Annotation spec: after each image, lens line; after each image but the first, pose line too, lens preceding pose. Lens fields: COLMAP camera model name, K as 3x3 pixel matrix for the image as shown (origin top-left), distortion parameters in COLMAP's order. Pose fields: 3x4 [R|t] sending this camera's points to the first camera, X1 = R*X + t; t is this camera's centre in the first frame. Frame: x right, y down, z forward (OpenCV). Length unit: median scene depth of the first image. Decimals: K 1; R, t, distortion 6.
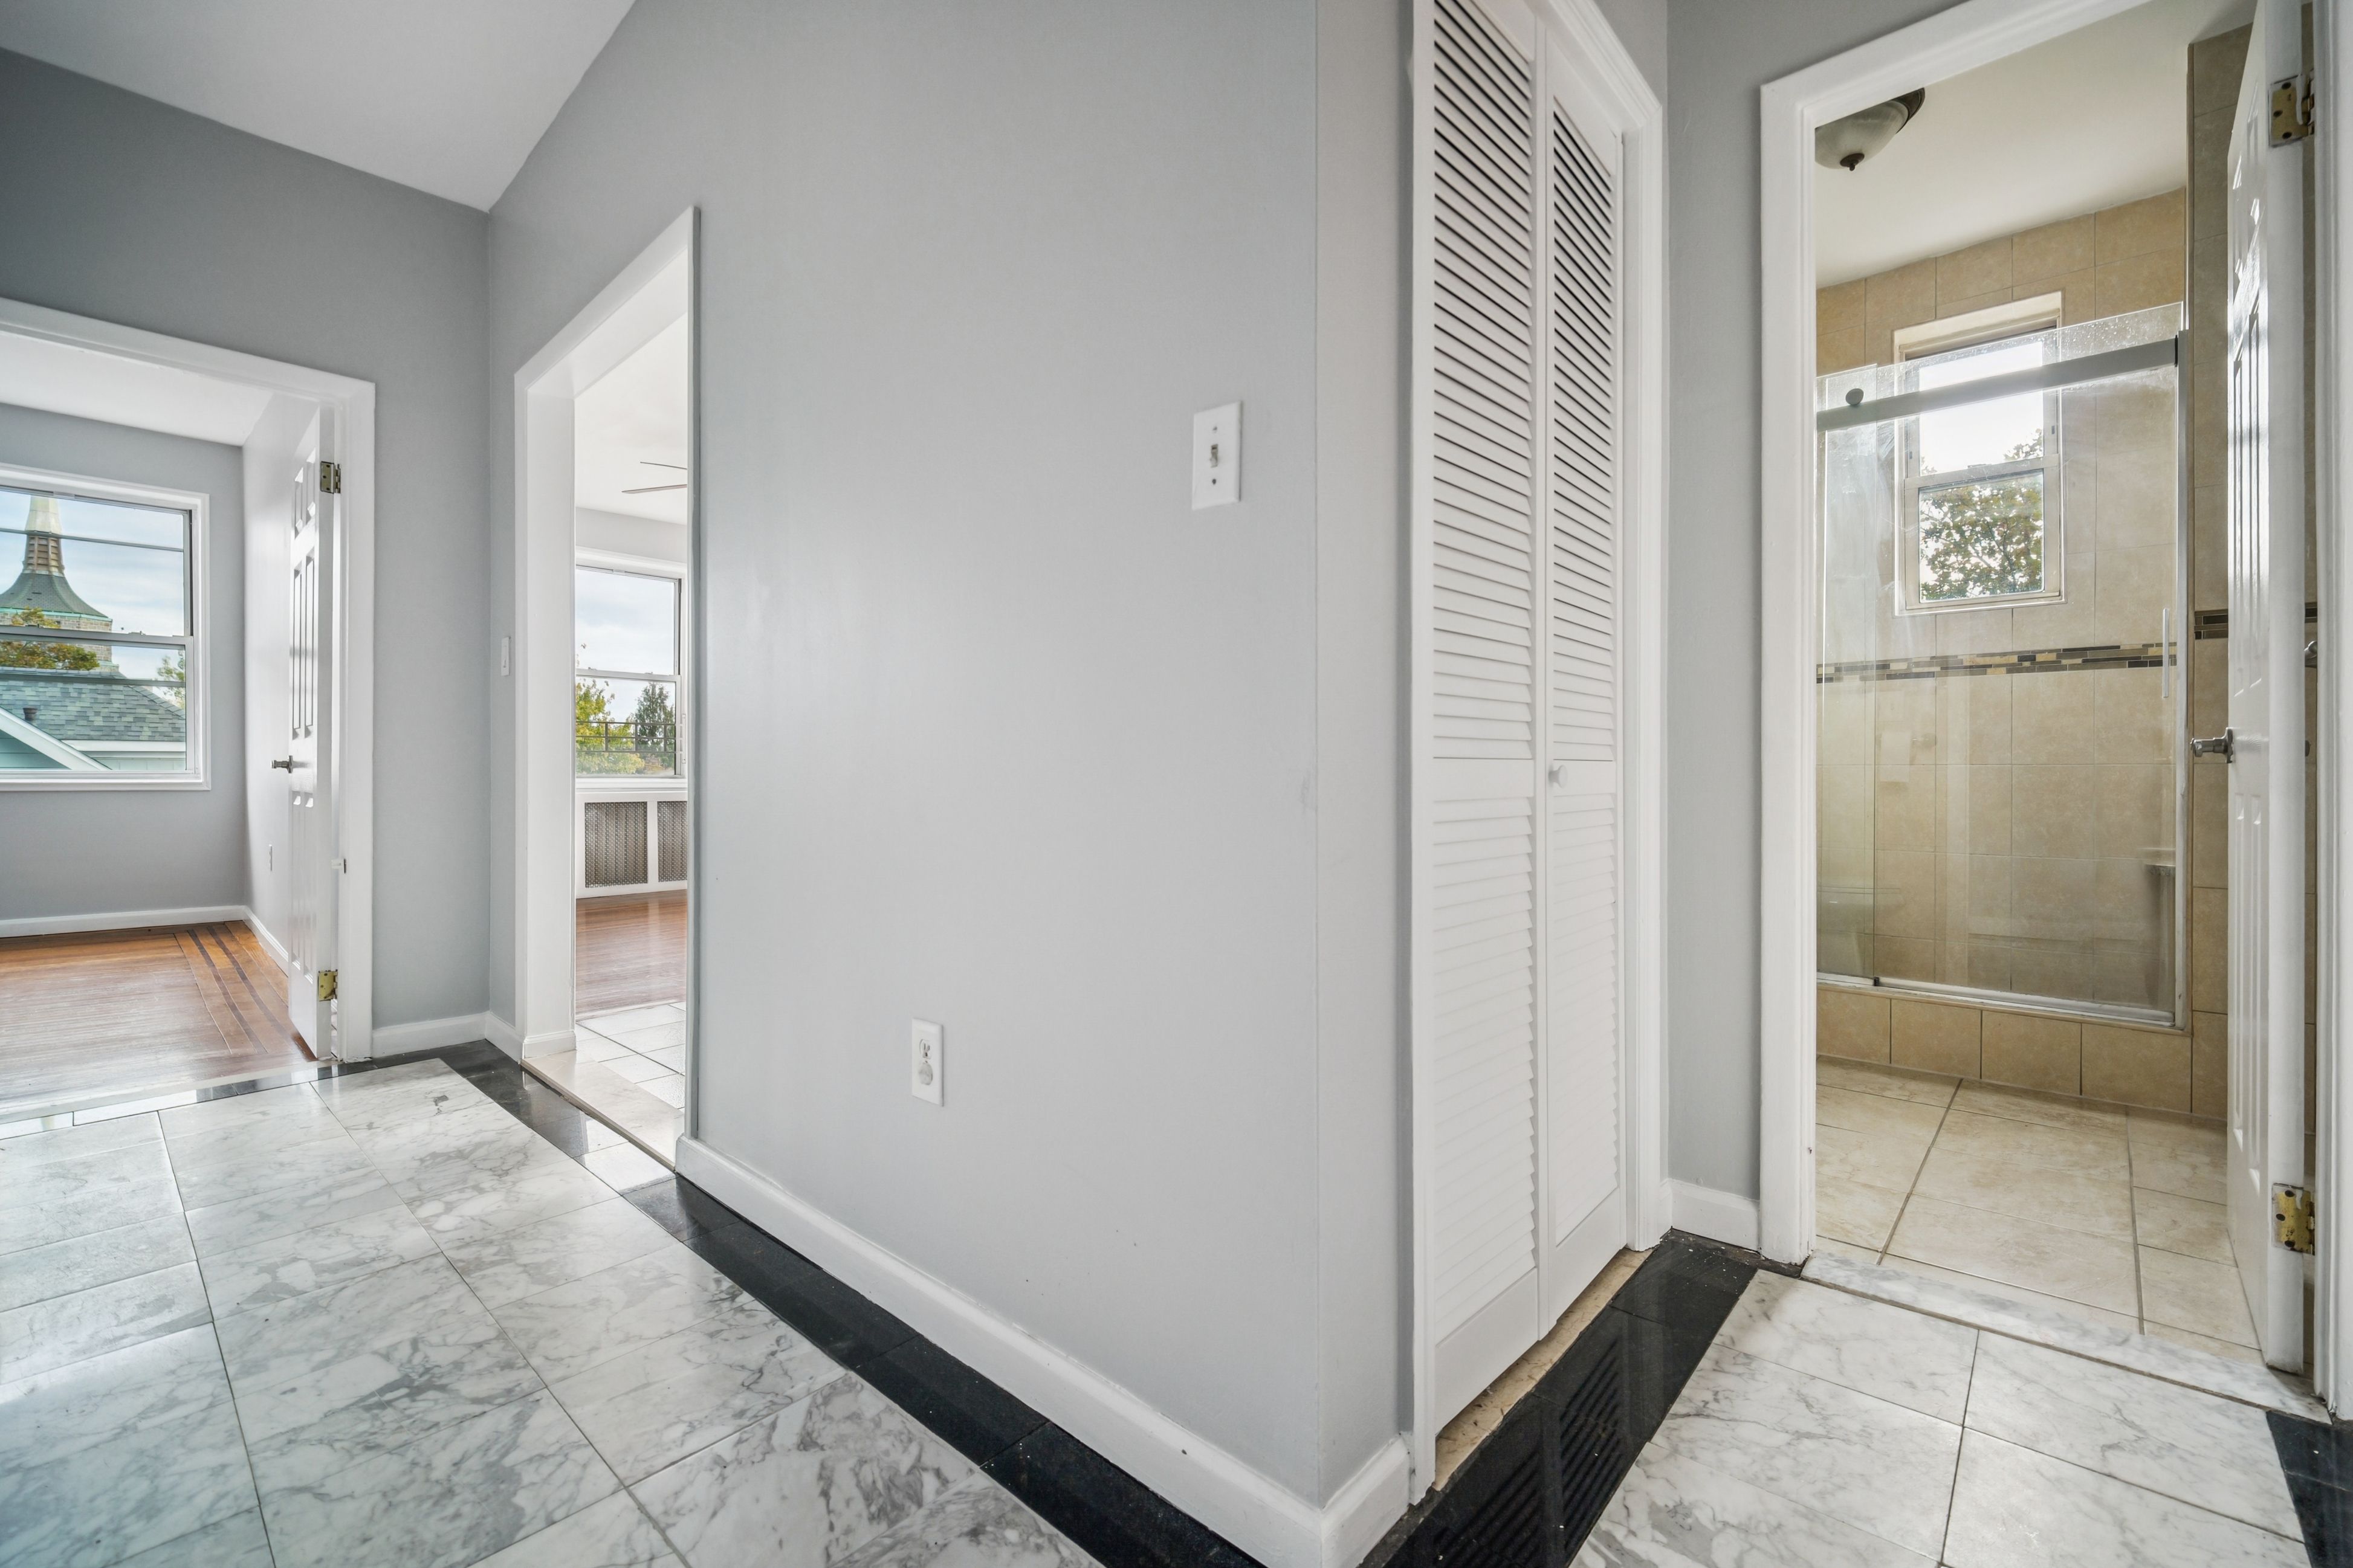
lens RADIAL K [[973.5, 0, 1176.1], [0, 973.5, 772.2], [0, 0, 1]] dist [0.020984, -0.014730]
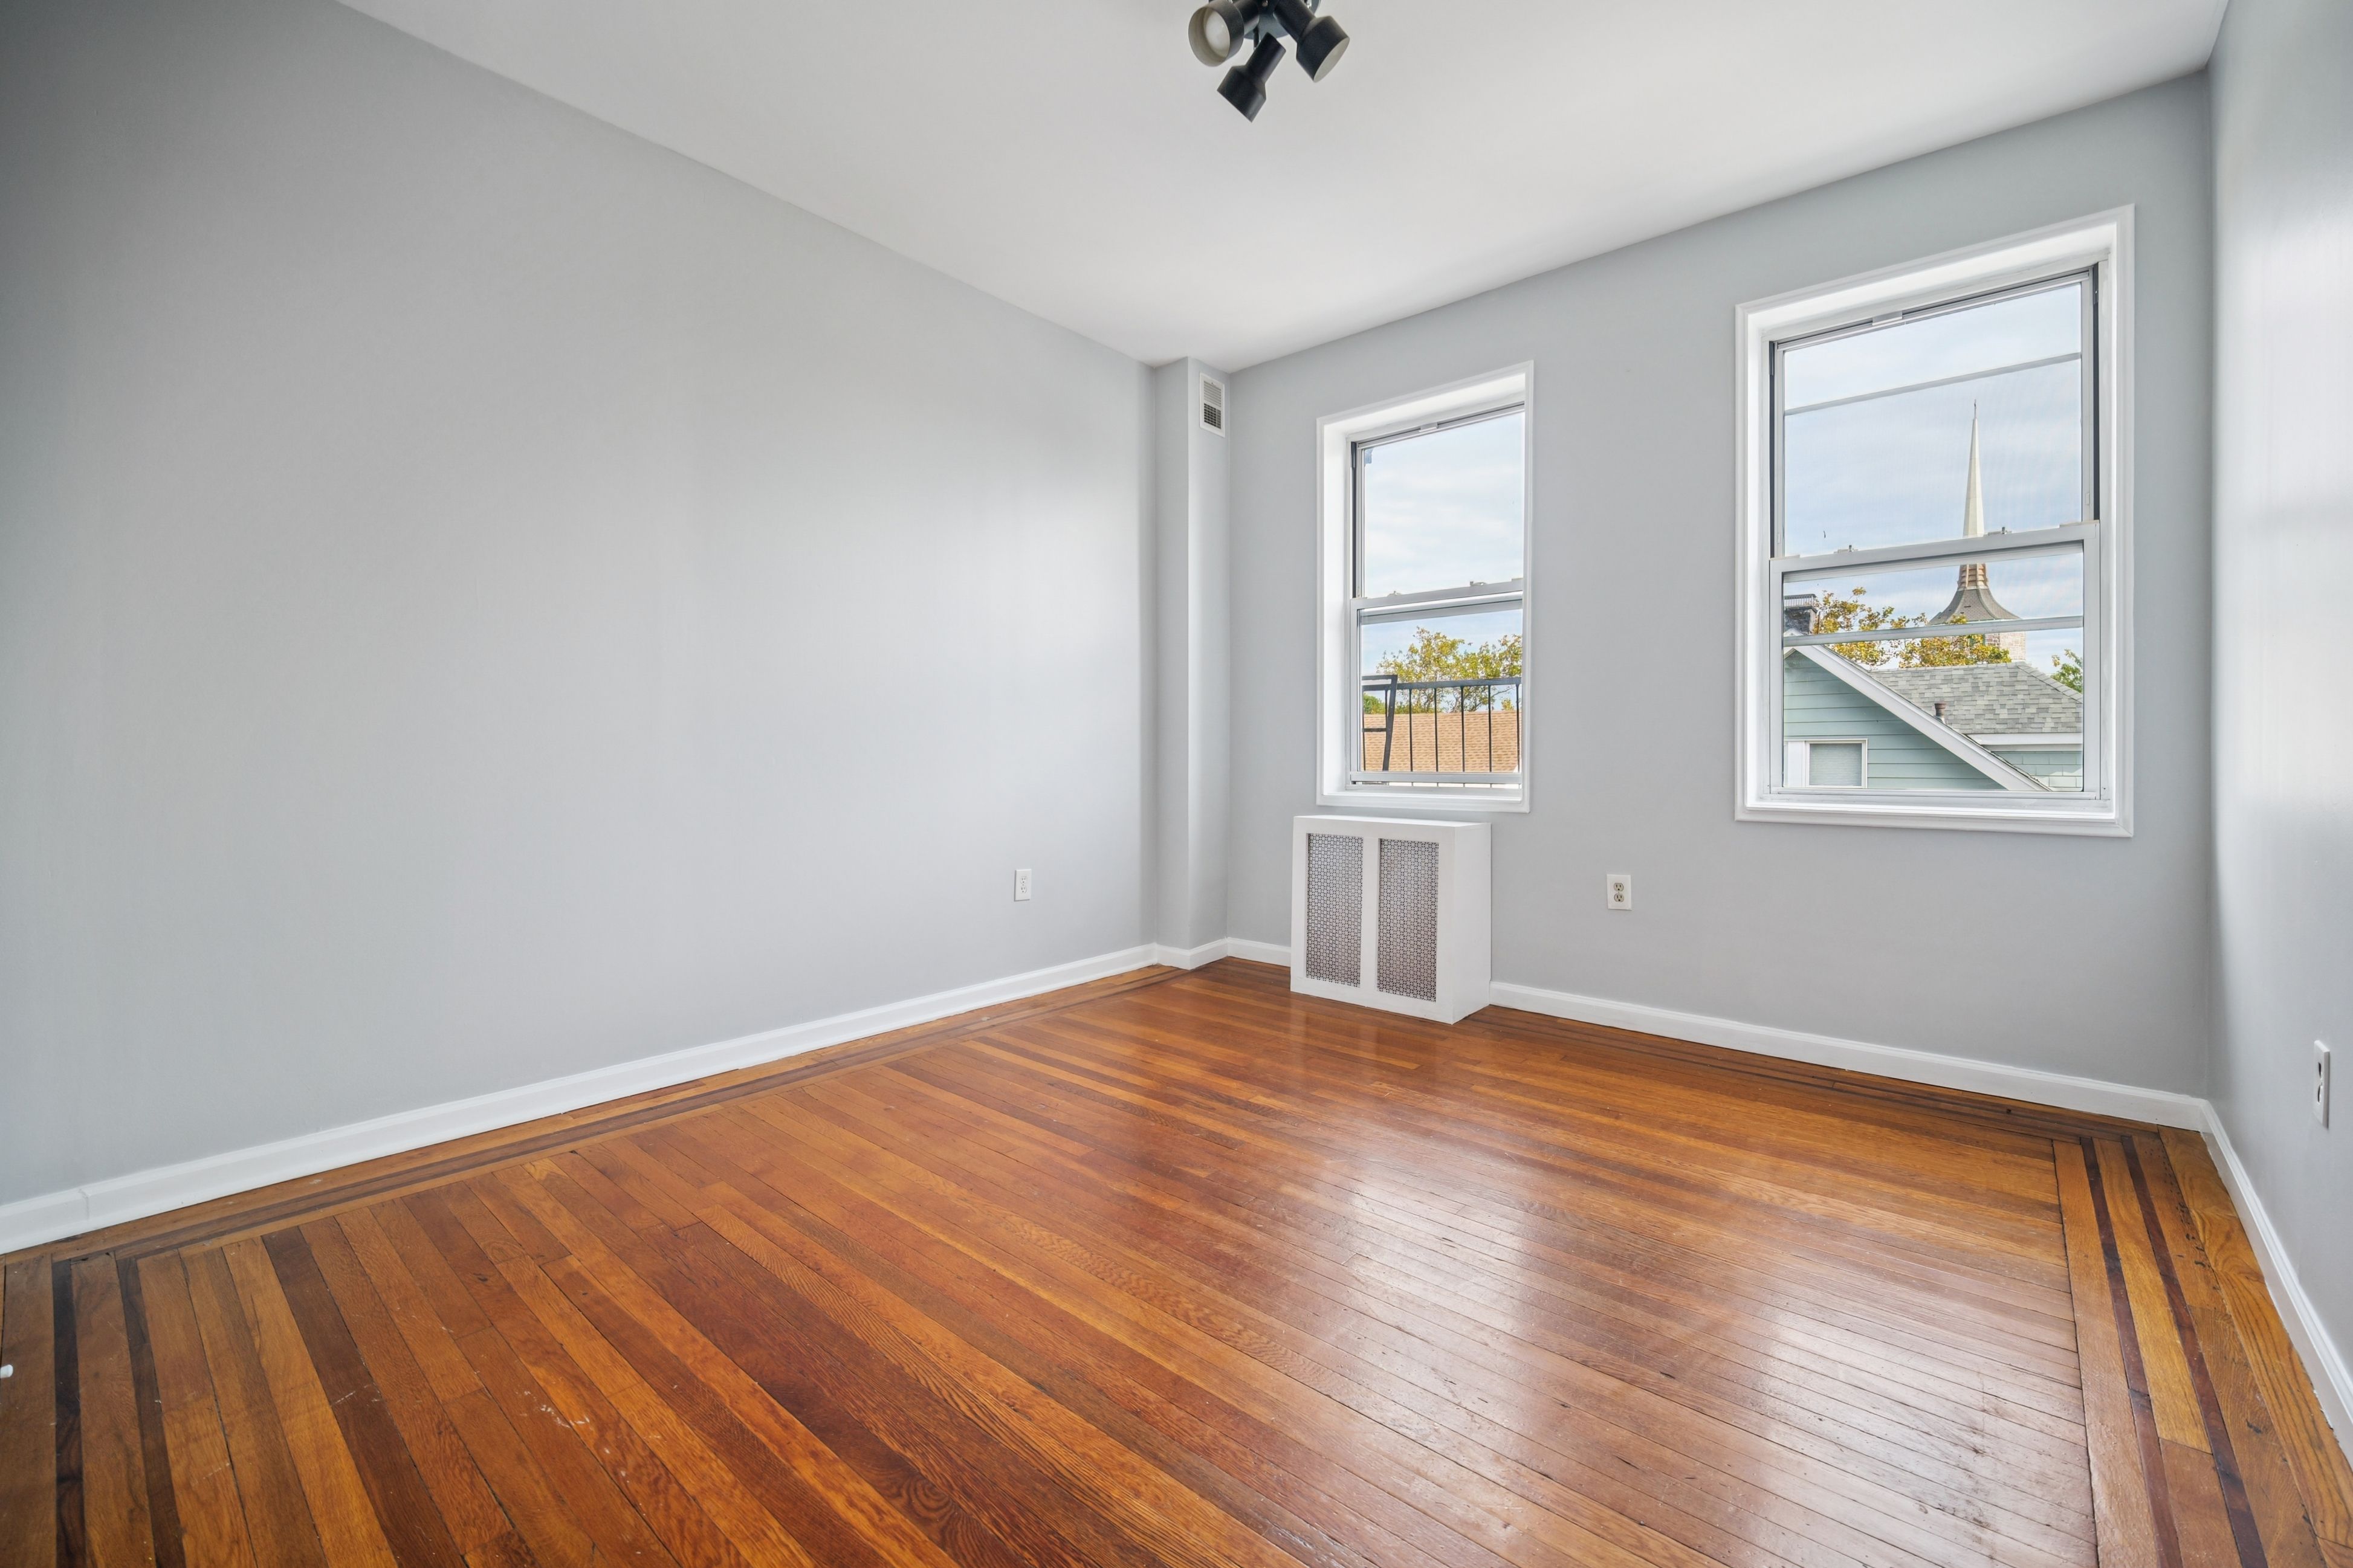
lens RADIAL K [[973.5, 0, 1176.1], [0, 973.5, 772.2], [0, 0, 1]] dist [0.020984, -0.014730]
pose [[0.027522, 0.011466, -0.999555, -0.176209], [0.000194, 0.999934, 0.011475, -0.006934], [0.999621, -0.000509, 0.027518, 0.175967]]
